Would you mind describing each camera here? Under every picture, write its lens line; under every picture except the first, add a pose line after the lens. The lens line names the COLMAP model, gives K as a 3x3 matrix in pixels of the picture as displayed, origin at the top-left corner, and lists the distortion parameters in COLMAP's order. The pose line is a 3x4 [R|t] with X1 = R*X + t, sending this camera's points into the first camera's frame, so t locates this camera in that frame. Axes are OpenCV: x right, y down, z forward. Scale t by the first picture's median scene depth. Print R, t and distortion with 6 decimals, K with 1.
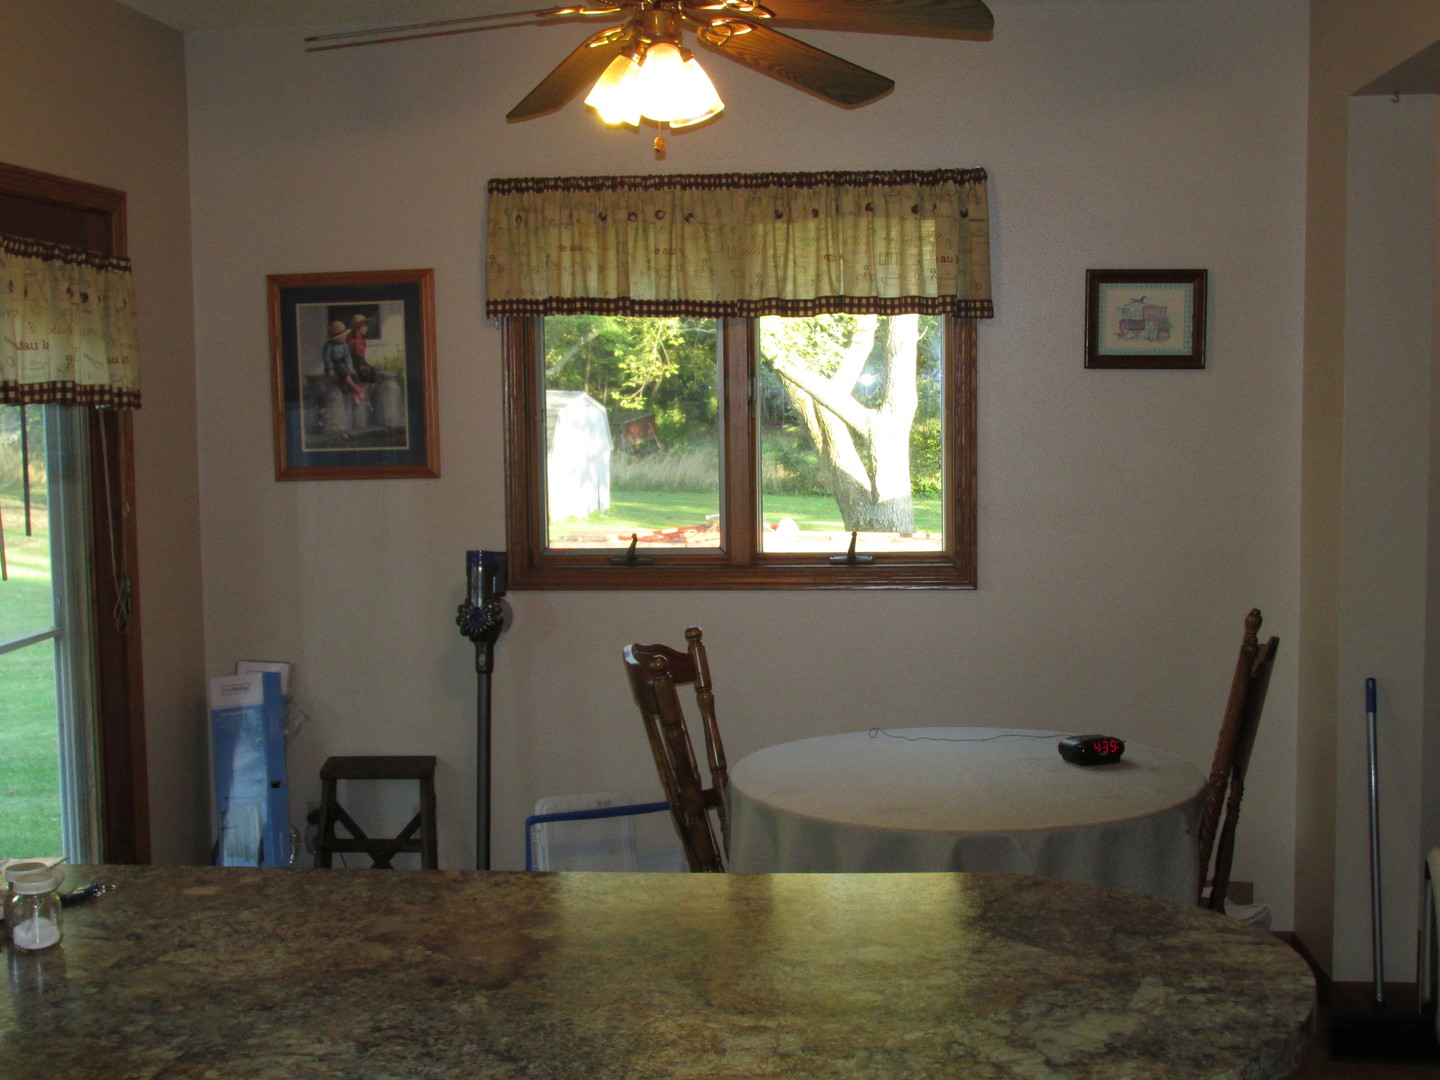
lens RADIAL K [[1775.5, 0, 722.6], [0, 1775.5, 539.5], [0, 0, 1]] dist [-0.004918, 0.000000]
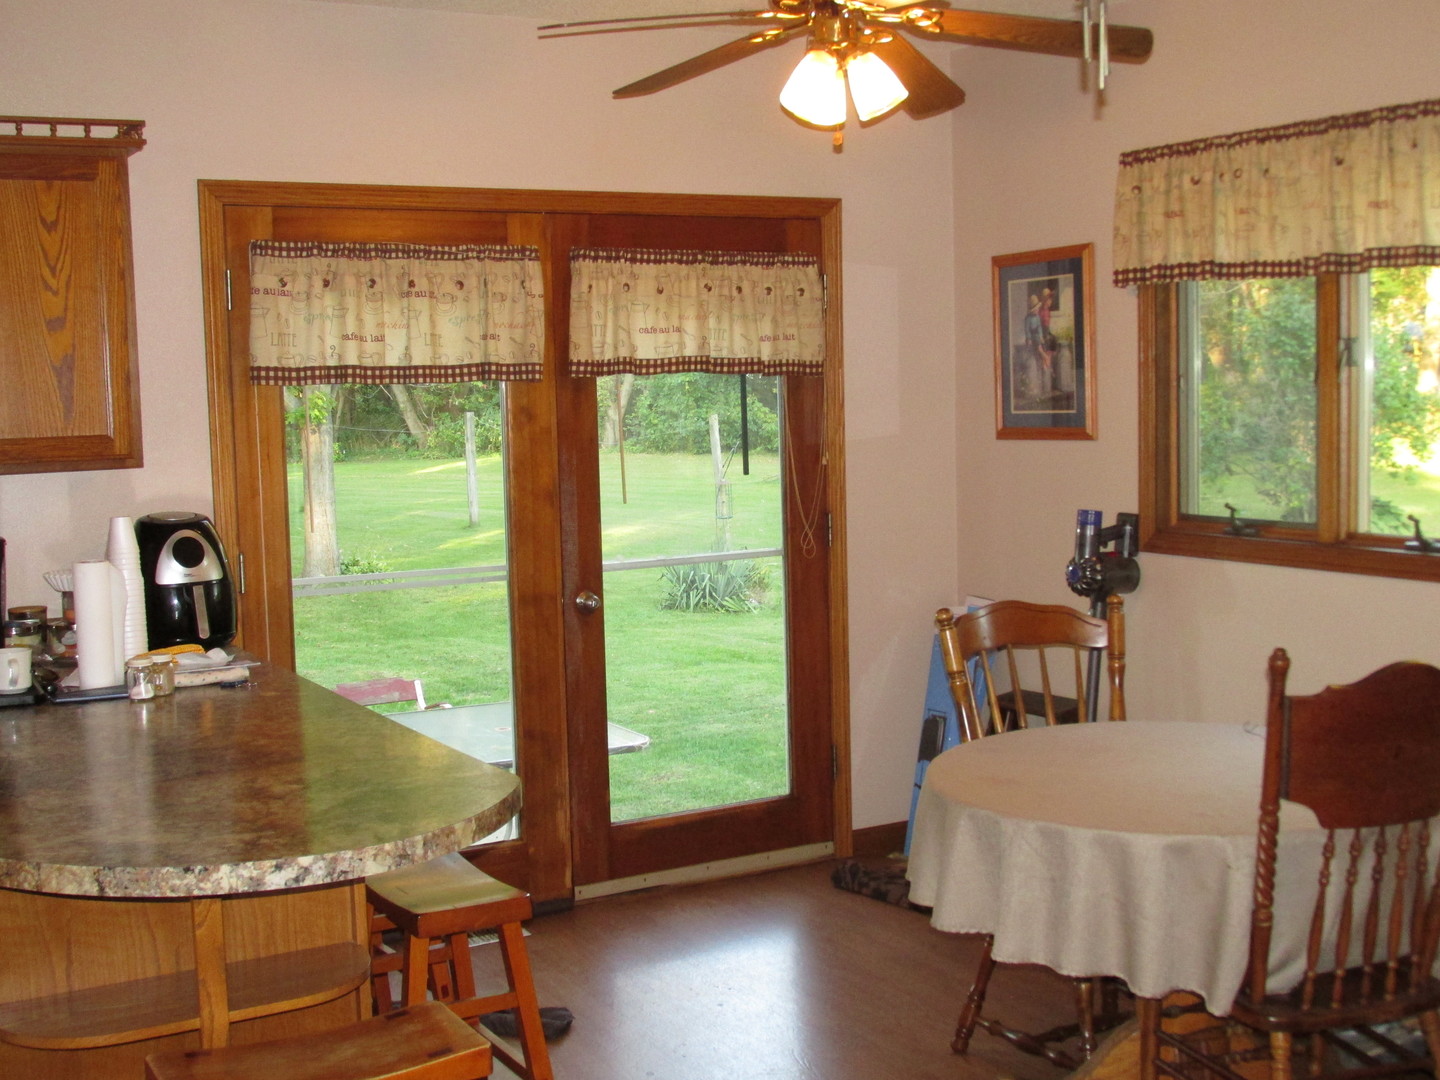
lens RADIAL K [[1775.5, 0, 724.3], [0, 1775.5, 539.5], [0, 0, 1]] dist [-0.004918, 0.000000]
pose [[0.580220, 0.072369, -0.811238, 0.579552], [-0.052896, 0.997290, 0.051134, -0.018225], [0.812740, 0.013242, 0.582475, 0.206348]]
